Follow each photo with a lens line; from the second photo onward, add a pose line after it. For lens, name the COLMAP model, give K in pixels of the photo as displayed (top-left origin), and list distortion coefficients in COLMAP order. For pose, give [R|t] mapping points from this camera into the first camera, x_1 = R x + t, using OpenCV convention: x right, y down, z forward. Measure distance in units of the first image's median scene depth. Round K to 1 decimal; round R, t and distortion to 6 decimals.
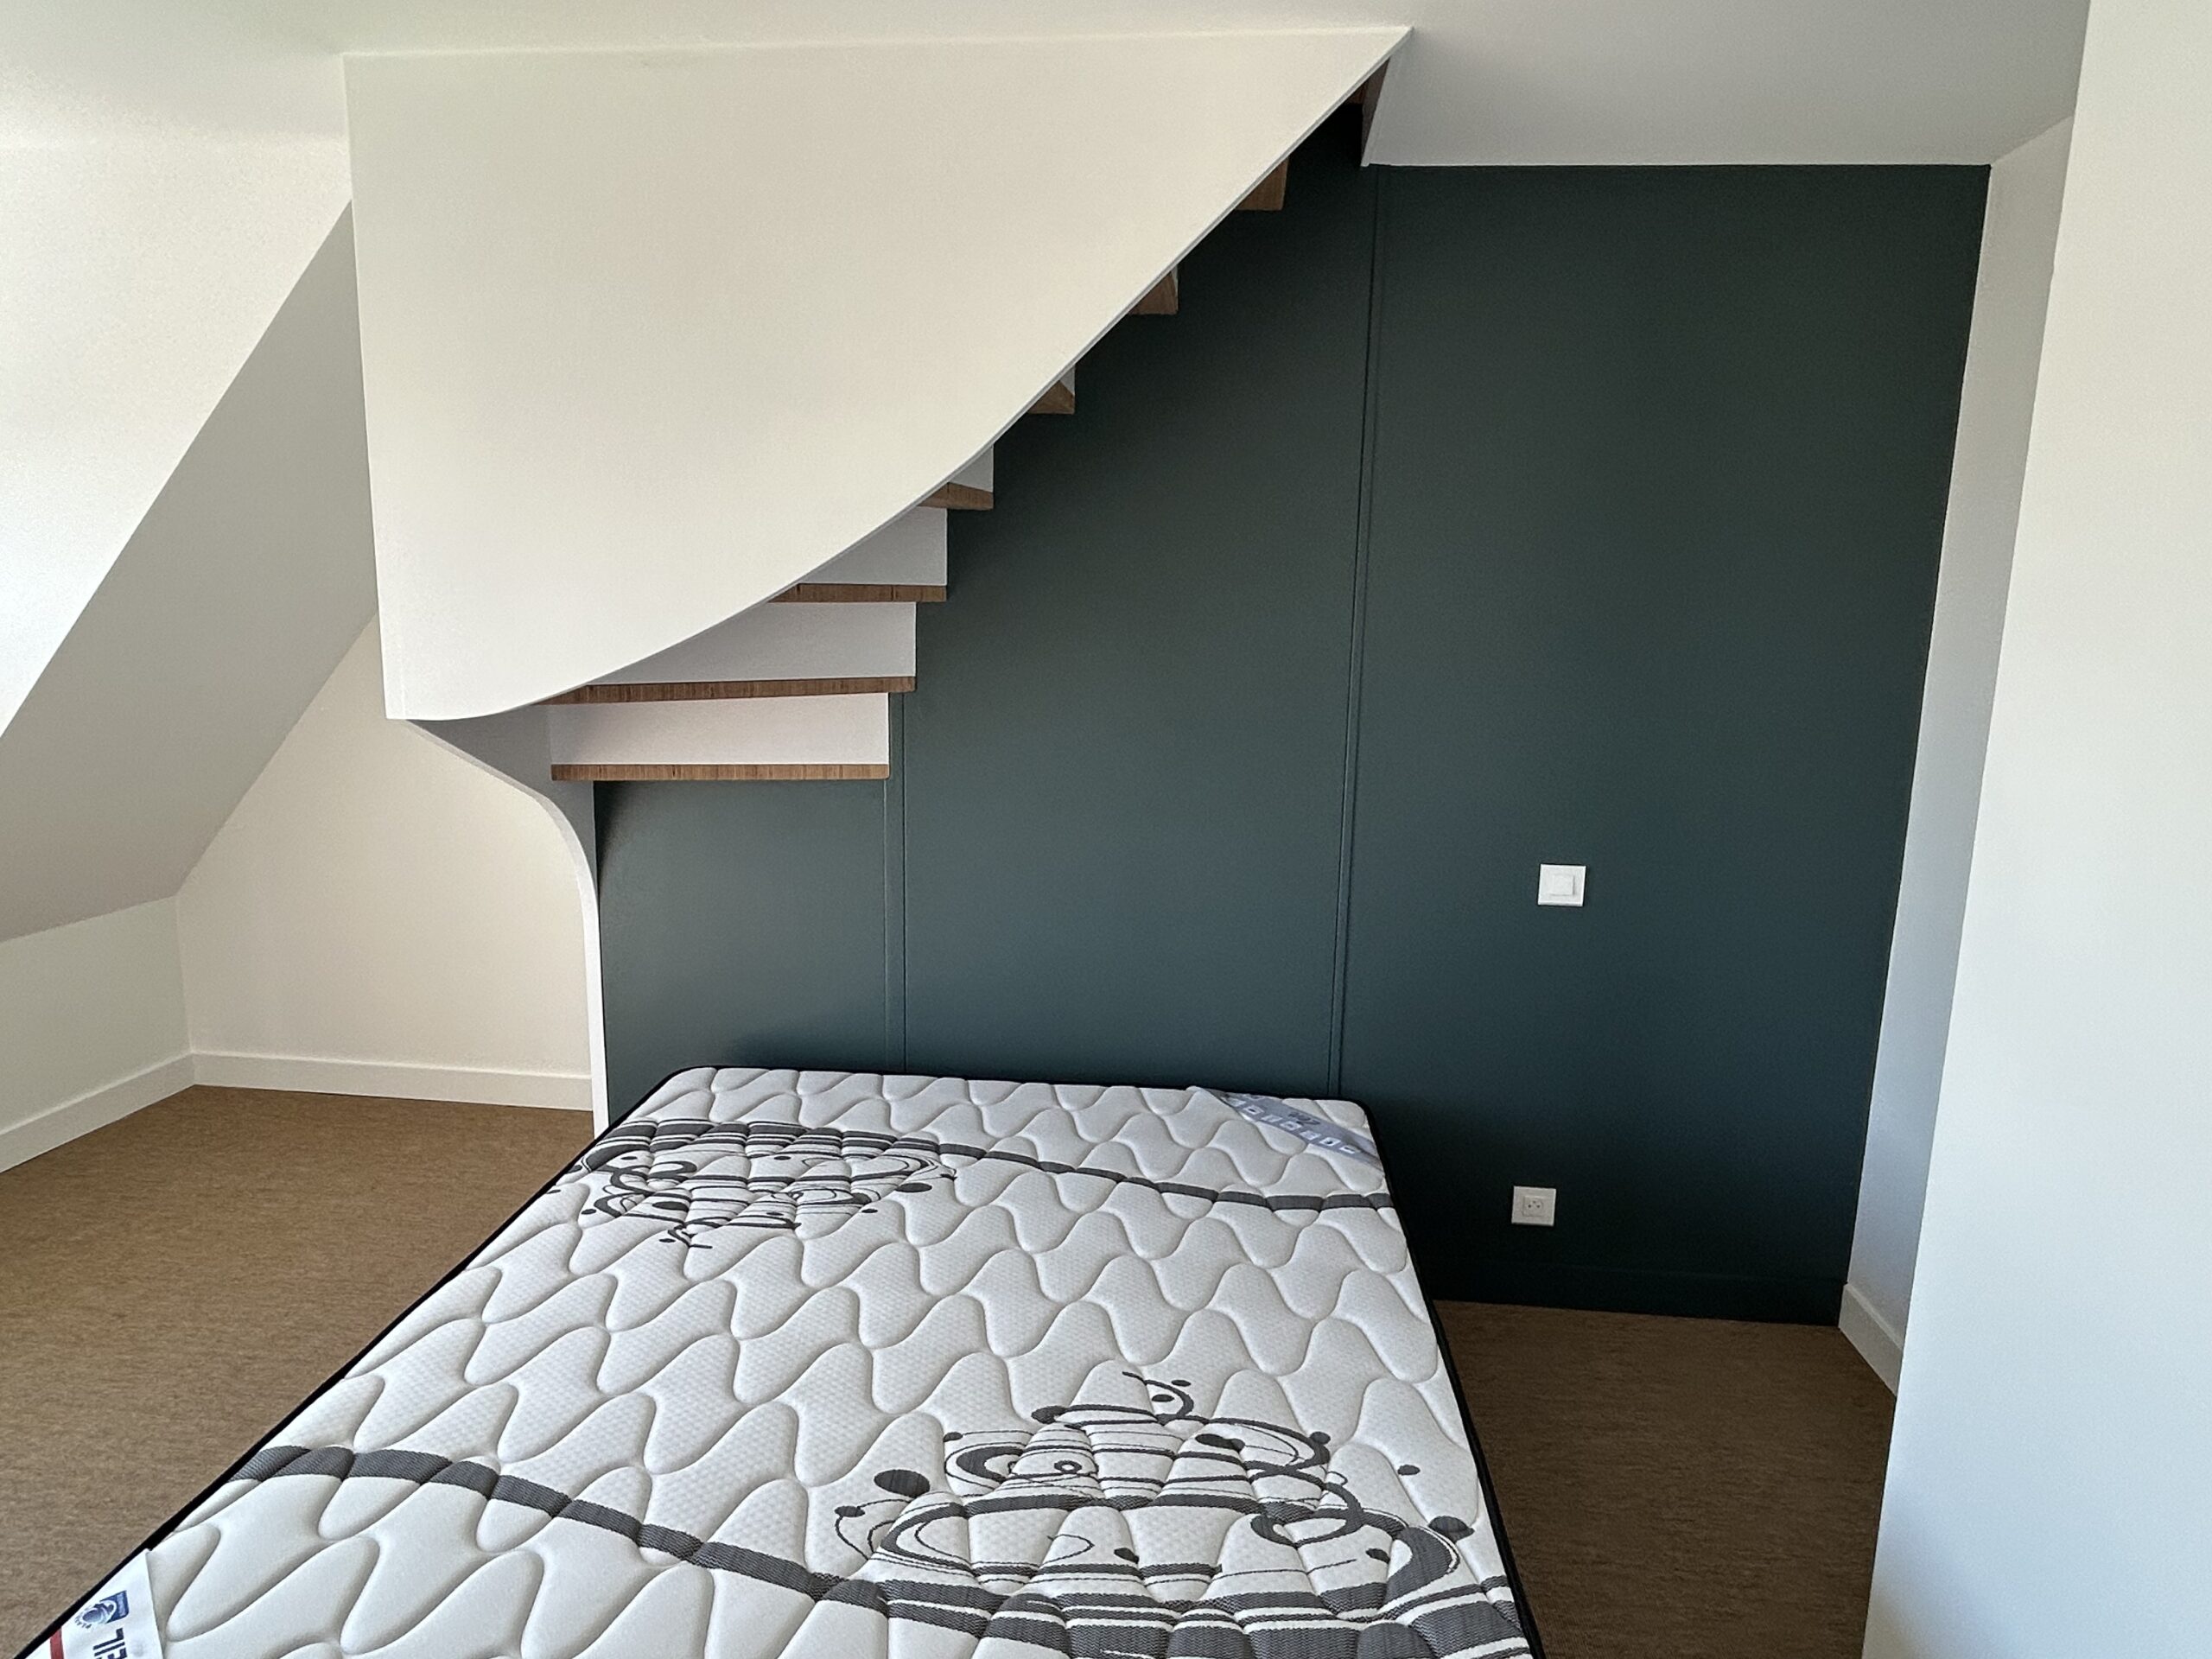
lens RADIAL K [[1322.5, 0, 1100.9], [0, 1322.5, 826.4], [0, 0, 1]] dist [0.017756, -0.018425]
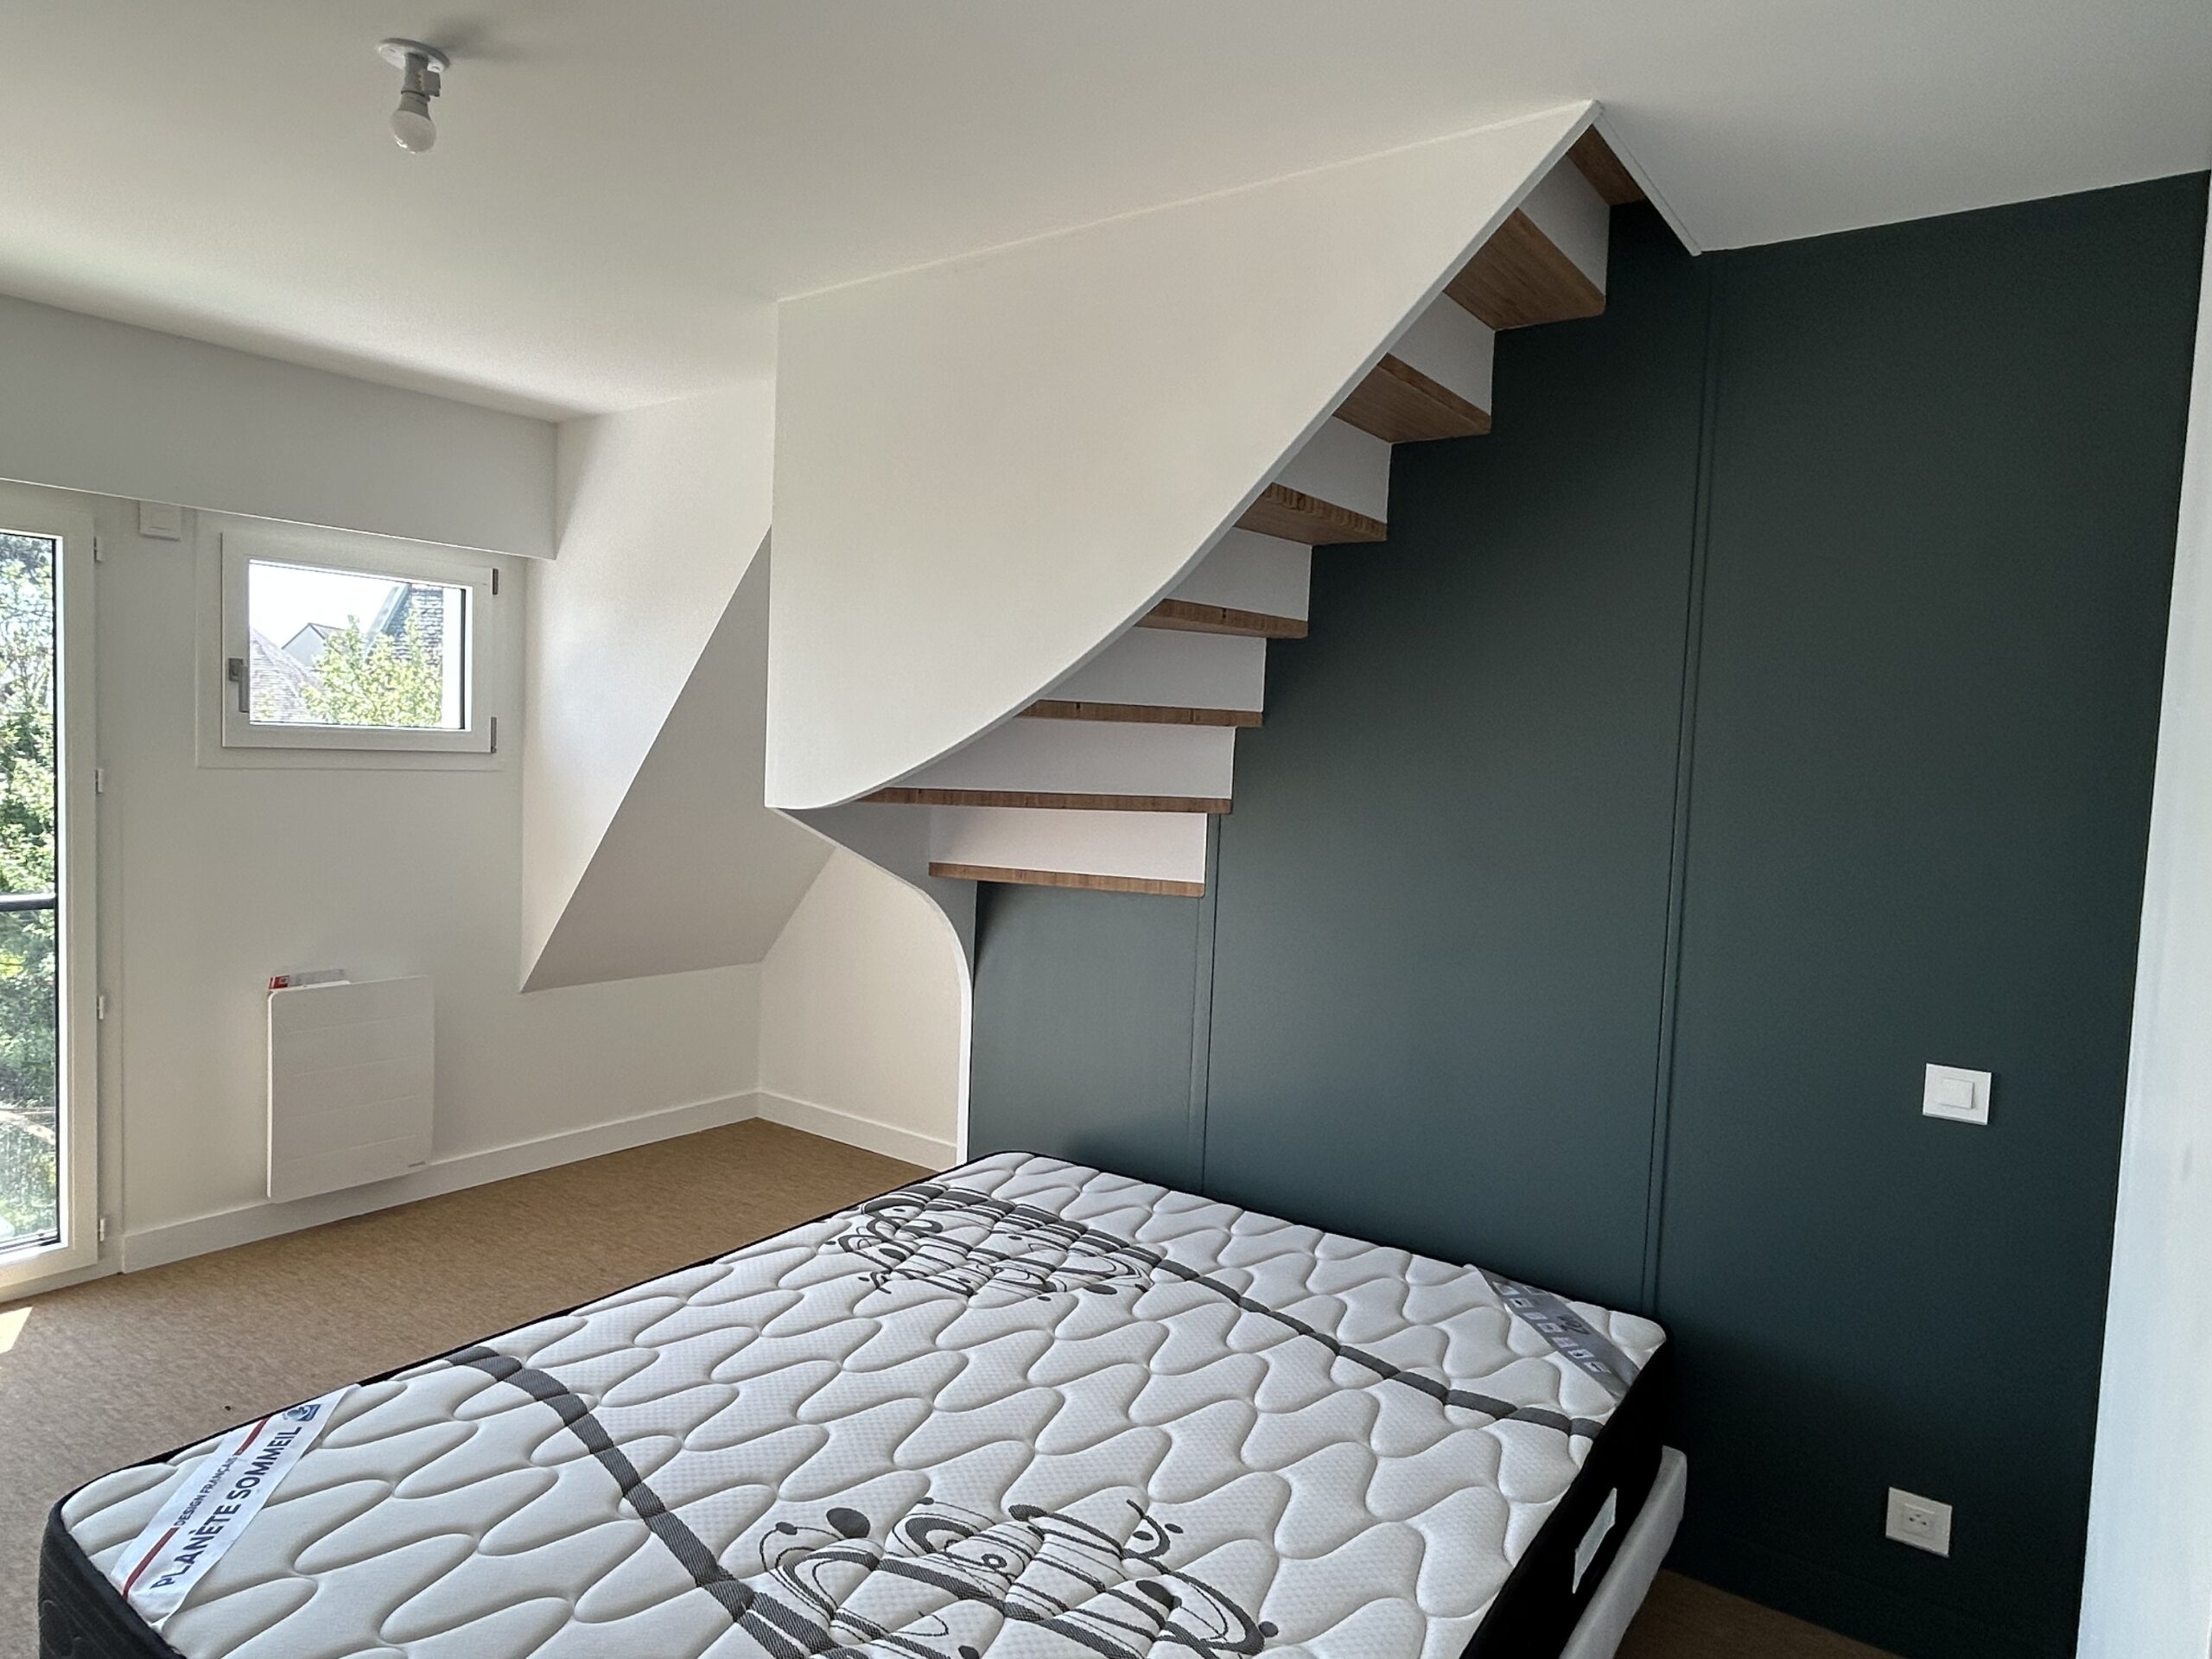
lens RADIAL K [[1322.5, 0, 1100.9], [0, 1322.5, 826.4], [0, 0, 1]] dist [0.017756, -0.018425]
pose [[0.868223, 0.046006, -0.494037, 0.332643], [-0.109933, 0.988782, -0.101118, 0.026947], [0.483843, 0.142104, 0.863541, 0.081163]]
